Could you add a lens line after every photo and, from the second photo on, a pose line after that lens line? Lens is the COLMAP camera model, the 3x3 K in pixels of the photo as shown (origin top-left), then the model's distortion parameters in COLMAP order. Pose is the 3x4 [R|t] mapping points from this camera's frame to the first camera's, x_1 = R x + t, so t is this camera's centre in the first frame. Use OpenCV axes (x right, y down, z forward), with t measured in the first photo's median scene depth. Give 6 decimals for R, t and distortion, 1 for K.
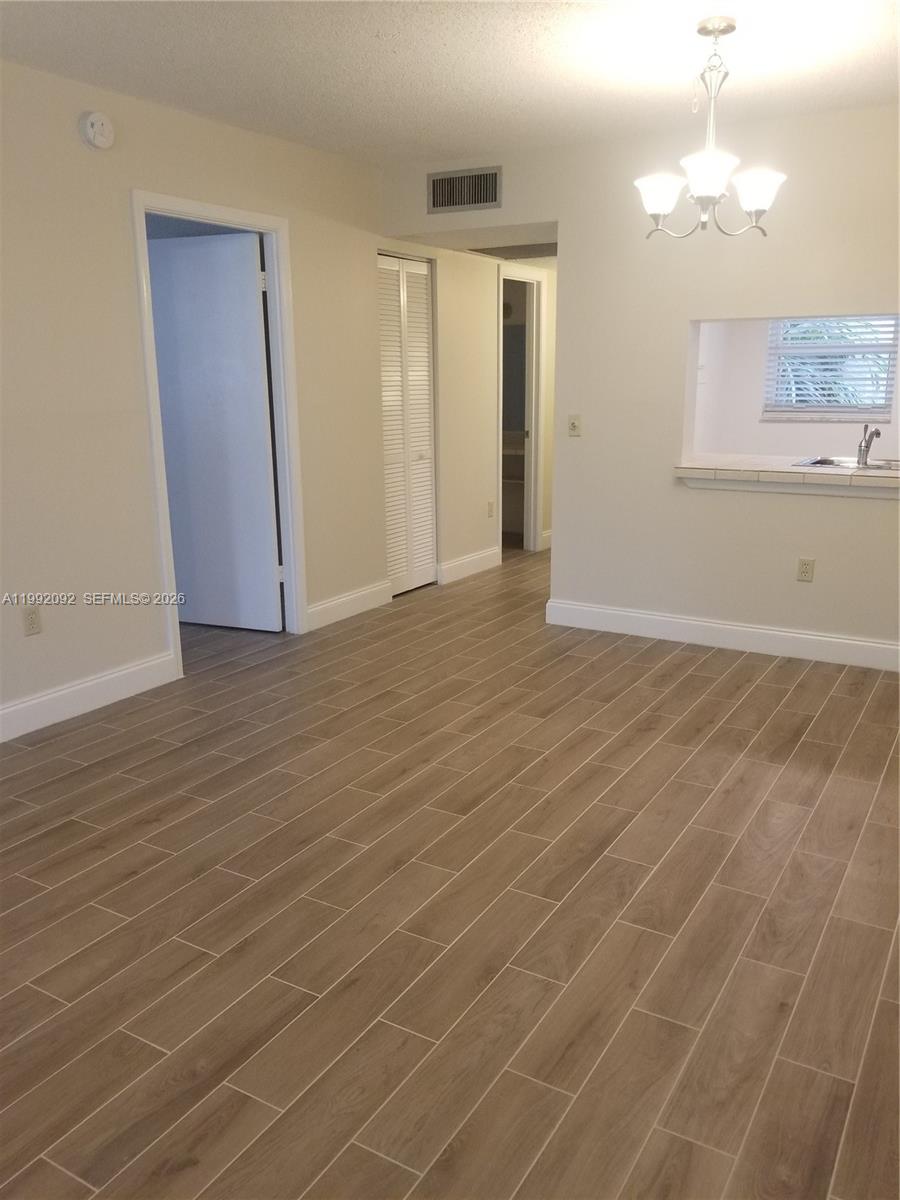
lens RADIAL K [[956.9, 0, 450.0], [0, 956.9, 600.0], [0, 0, 1]] dist [0.091452, -0.183546]
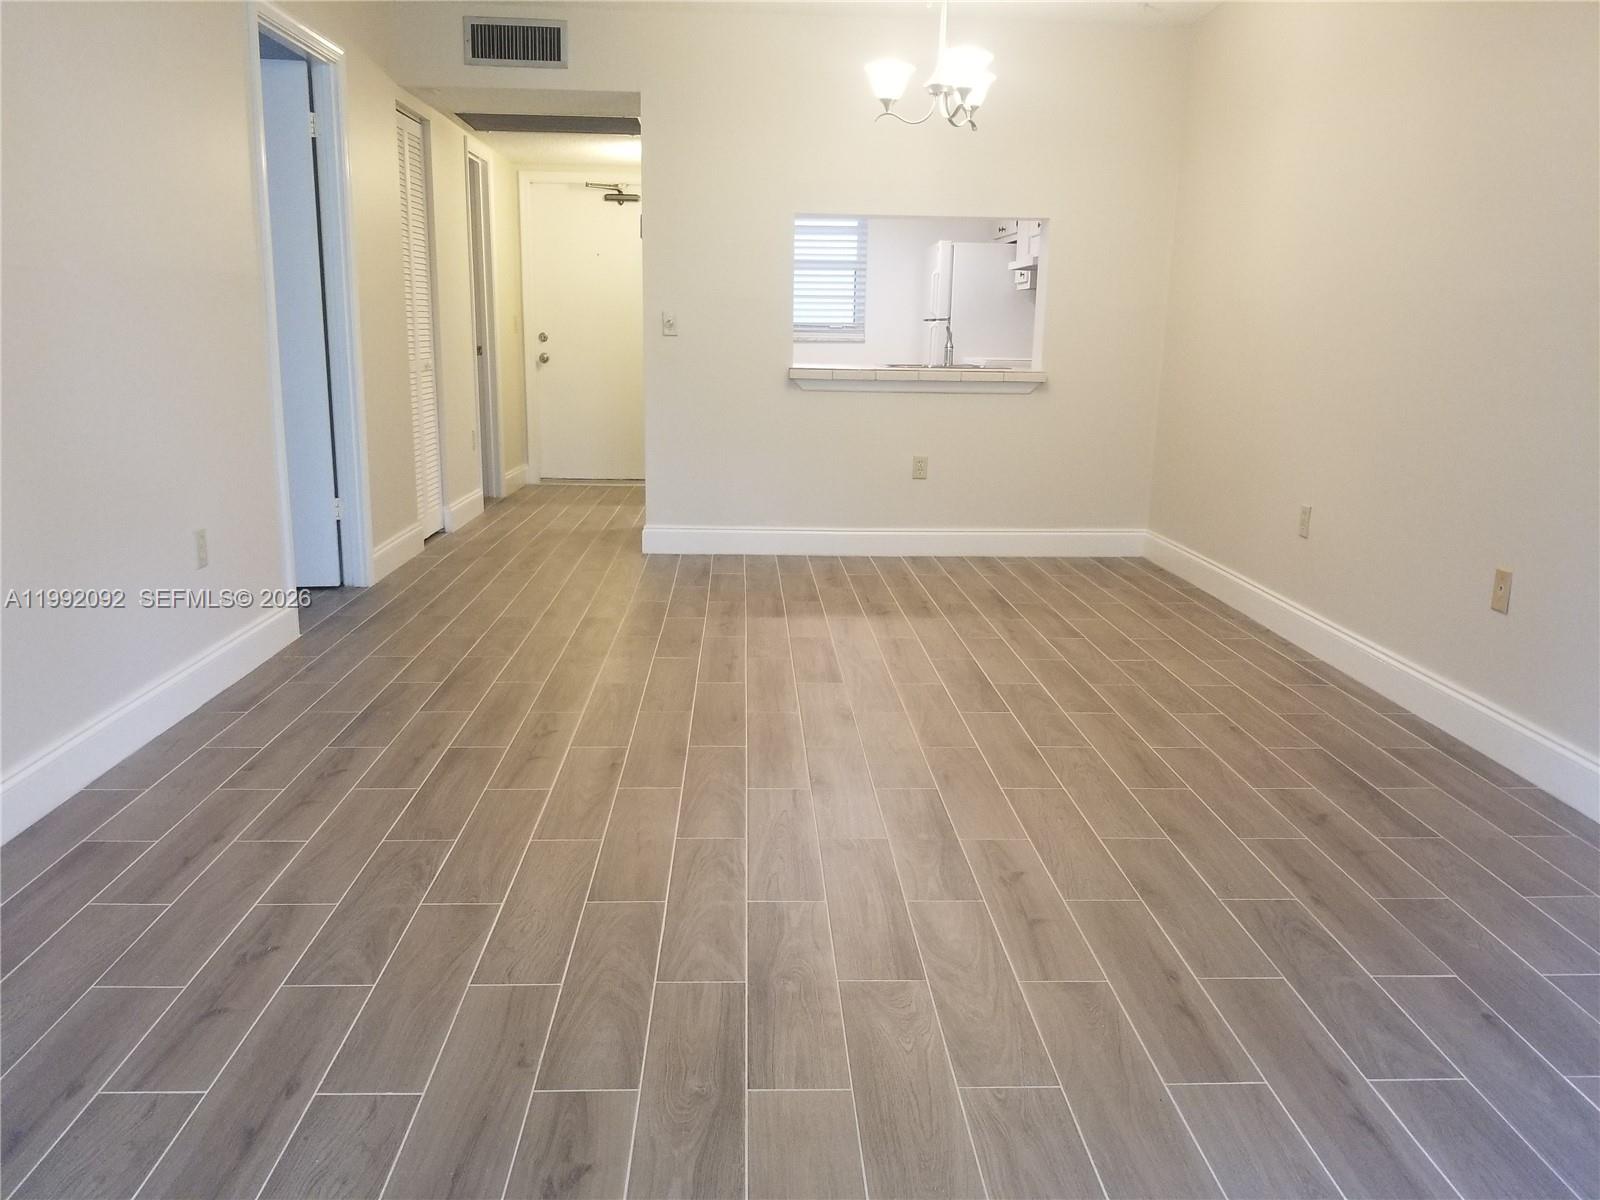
lens RADIAL K [[1275.8, 0, 800.0], [0, 1275.8, 600.0], [0, 0, 1]] dist [0.091452, -0.183546]
pose [[0.839154, -0.094556, 0.535612, -0.459968], [0.103263, 0.994558, 0.013793, 0.074351], [-0.534001, 0.043734, 0.844352, -0.063337]]
